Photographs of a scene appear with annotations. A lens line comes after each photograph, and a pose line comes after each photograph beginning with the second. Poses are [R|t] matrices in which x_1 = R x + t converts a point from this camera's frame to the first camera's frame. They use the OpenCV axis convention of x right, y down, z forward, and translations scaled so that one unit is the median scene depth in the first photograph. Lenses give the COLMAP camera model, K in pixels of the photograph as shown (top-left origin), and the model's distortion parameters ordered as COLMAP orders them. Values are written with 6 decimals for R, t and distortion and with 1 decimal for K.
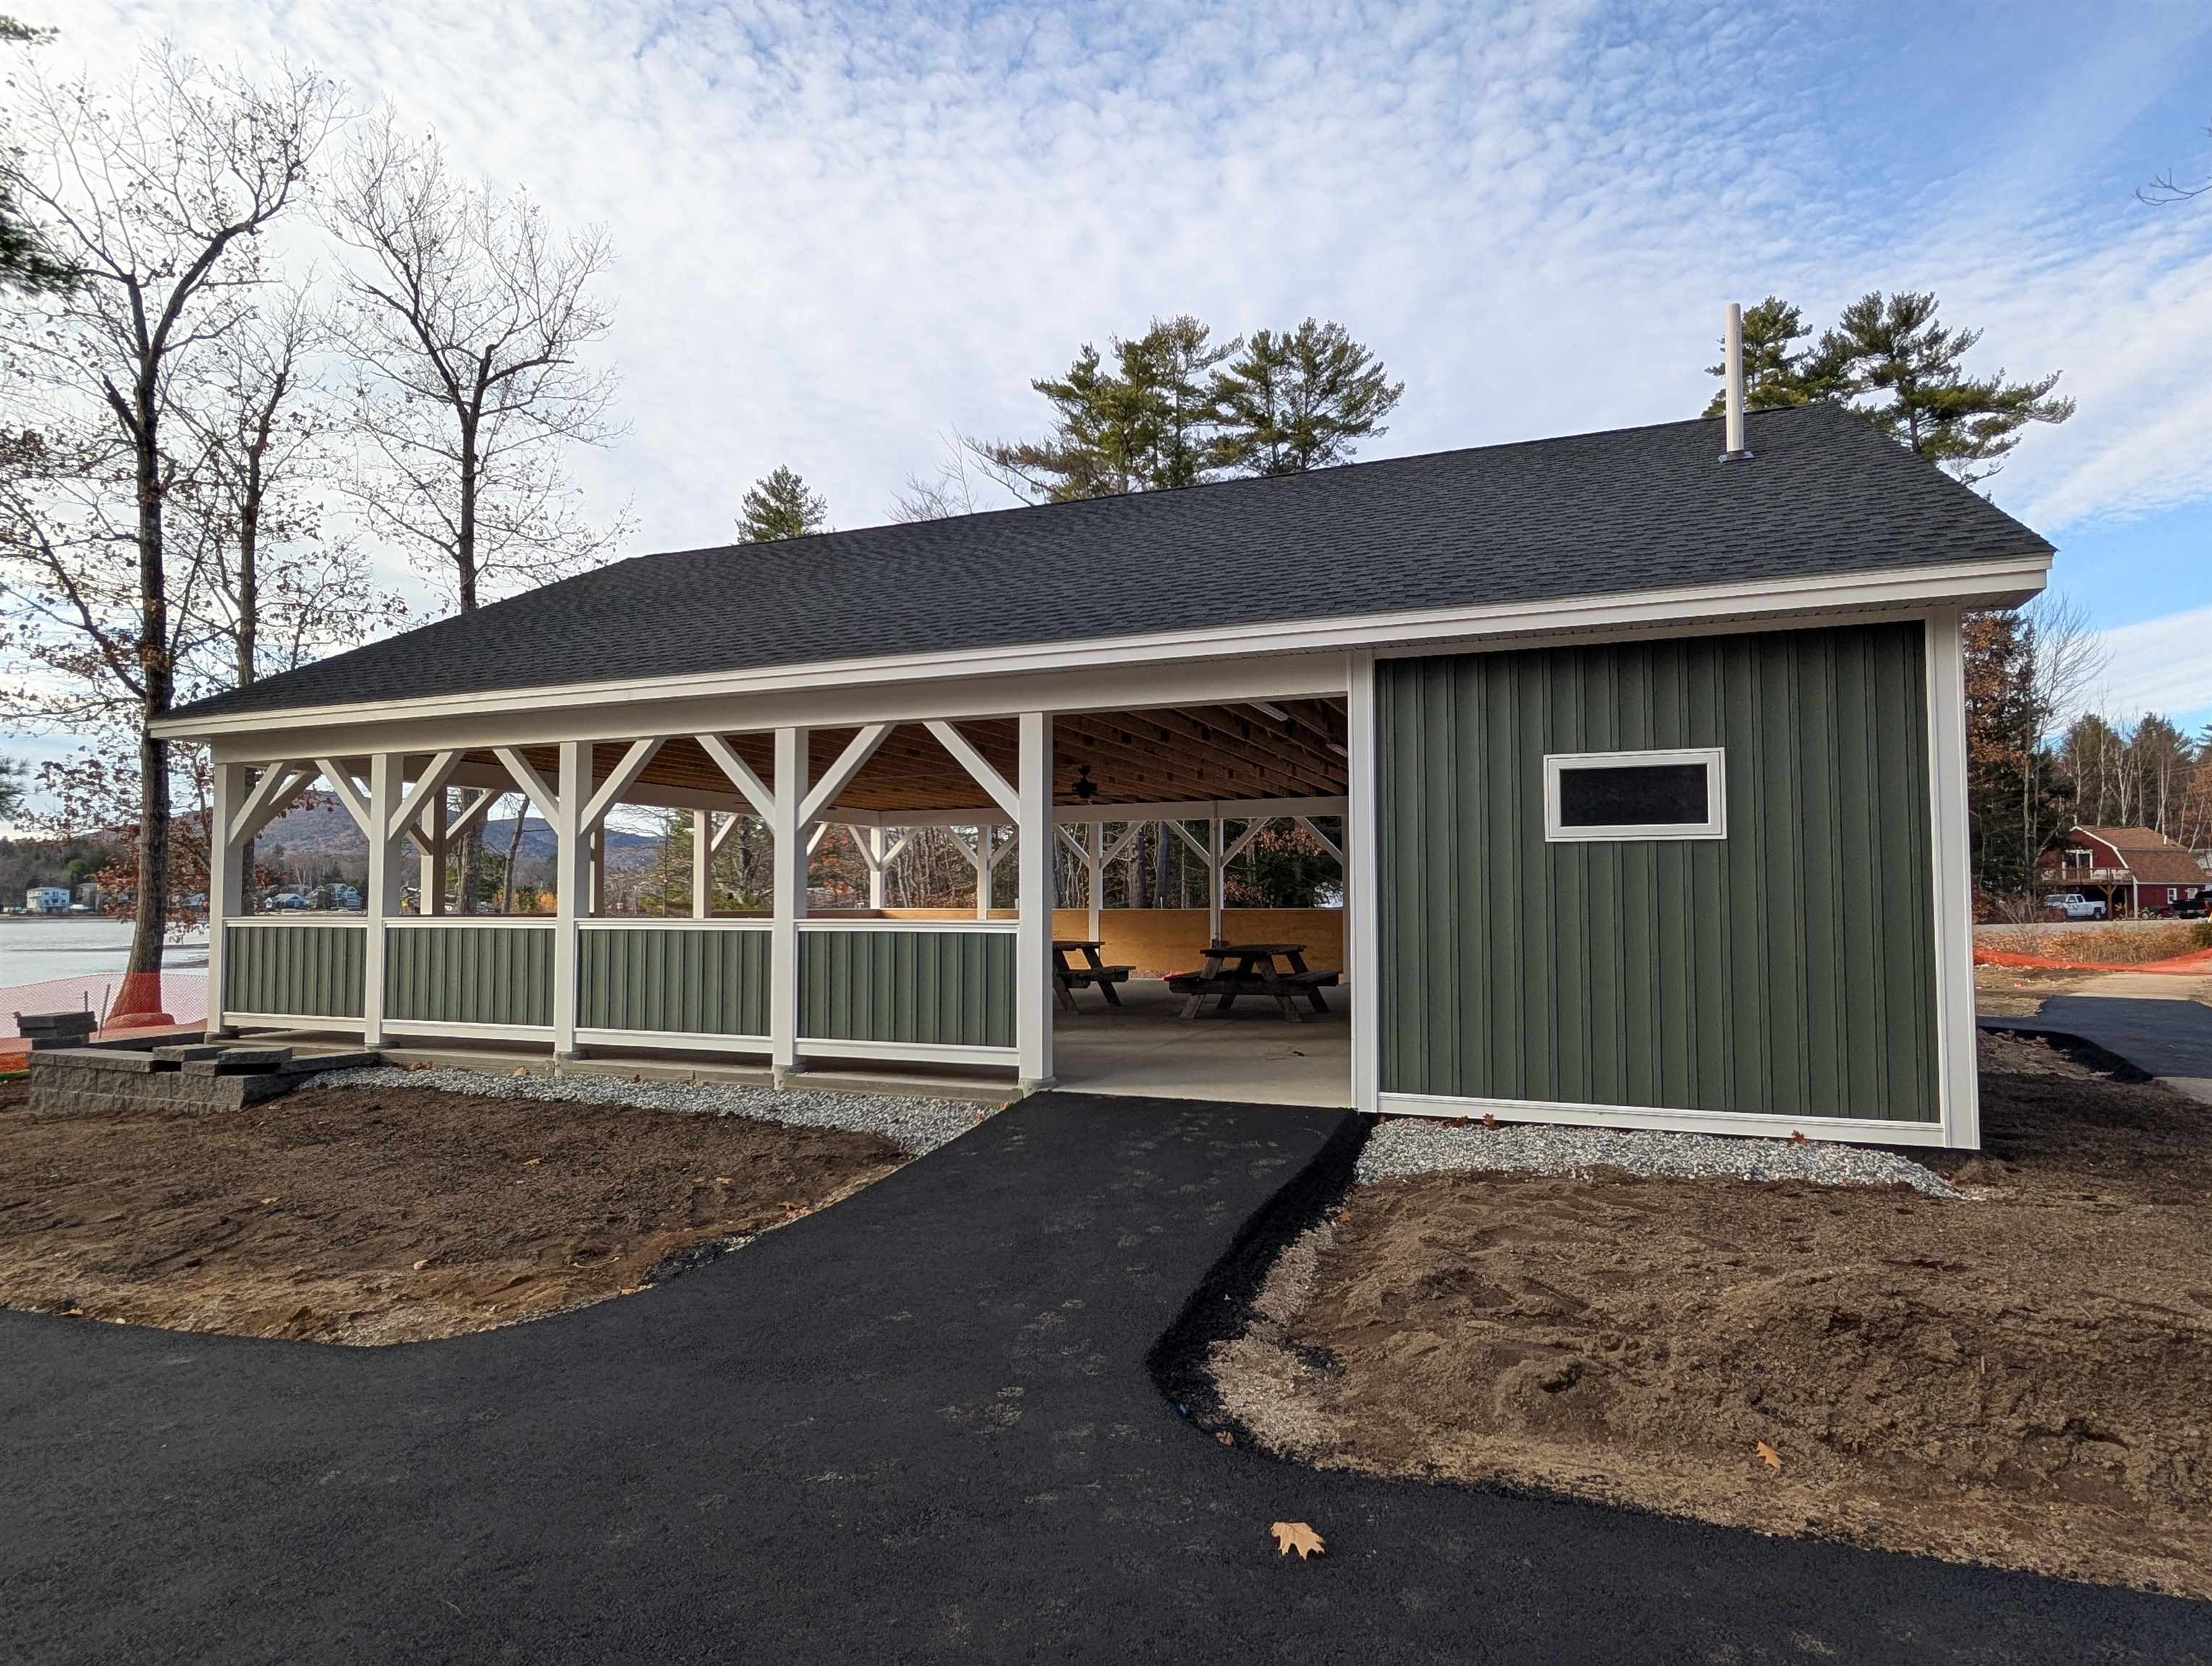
lens RADIAL K [[1451.6, 0, 1106.0], [0, 1451.6, 833.0], [0, 0, 1]] dist [0.041086, 0.000460]
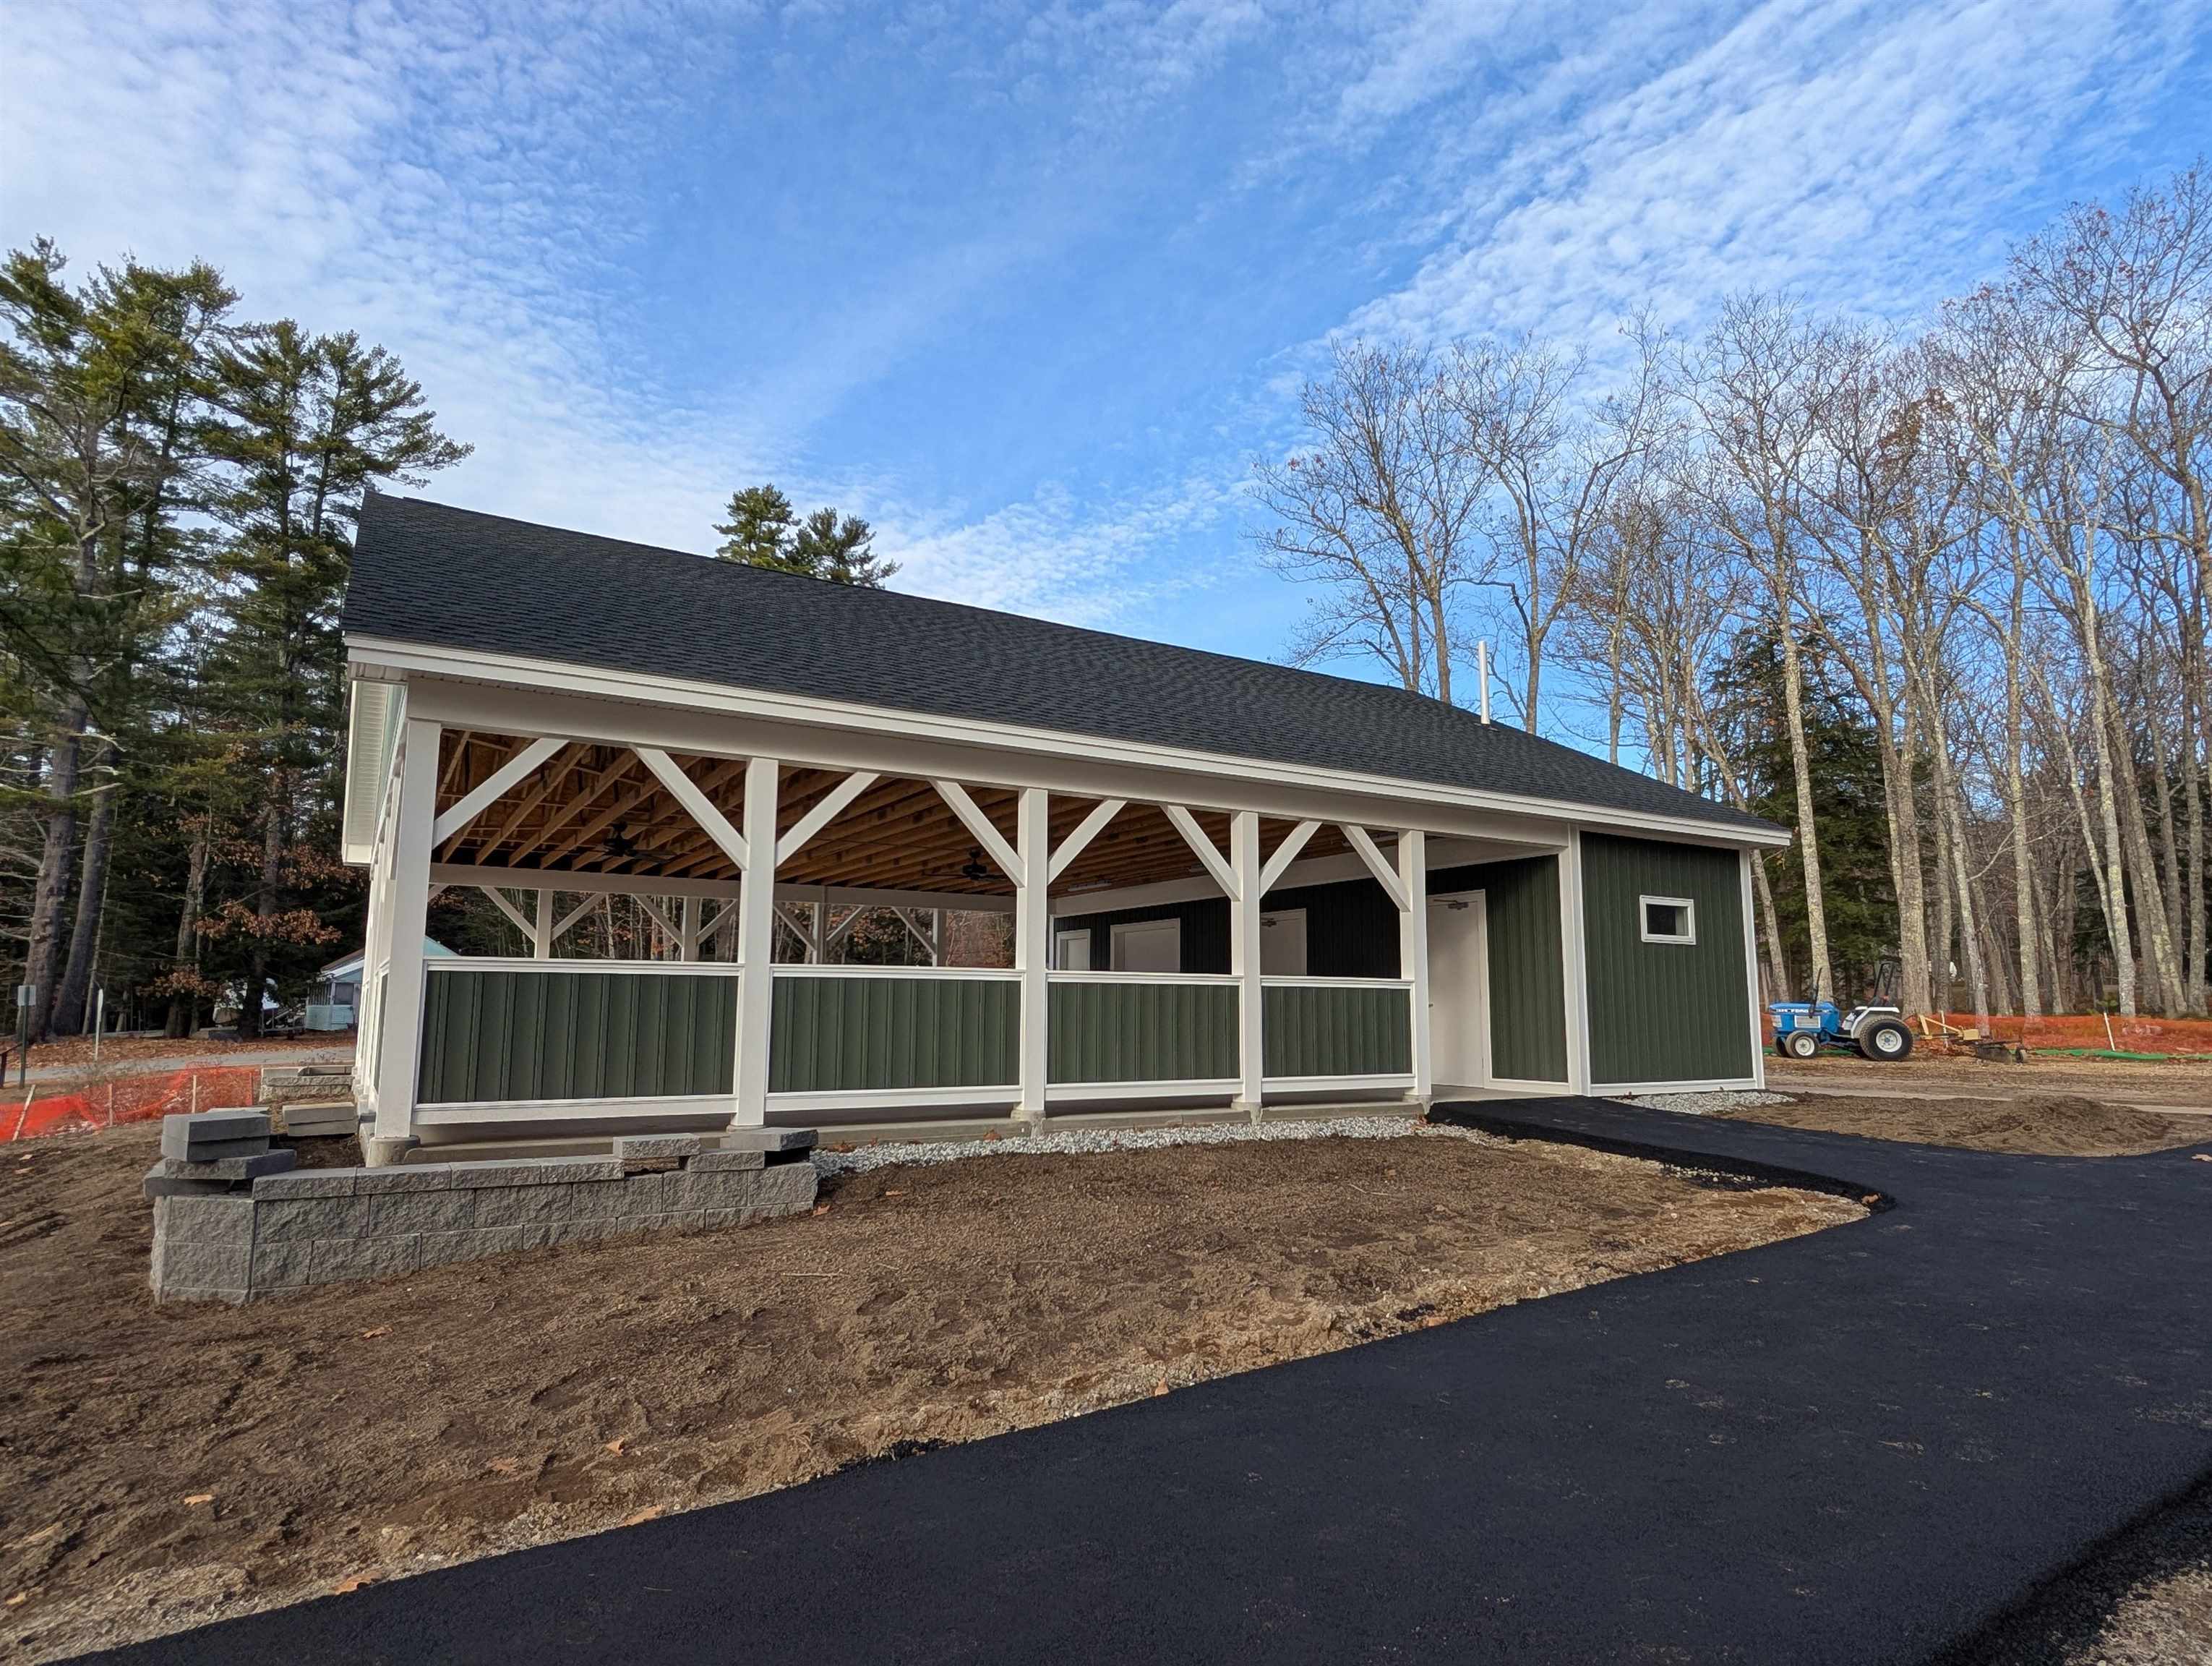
lens RADIAL K [[1223.2, 0, 1106.0], [0, 1223.2, 833.0], [0, 0, 1]] dist [0.001356, 0.000845]
pose [[0.546282, 0.103772, 0.831148, -0.862442], [-0.071451, 0.994452, -0.077200, 0.023032], [-0.834548, -0.017213, 0.550666, 0.441054]]
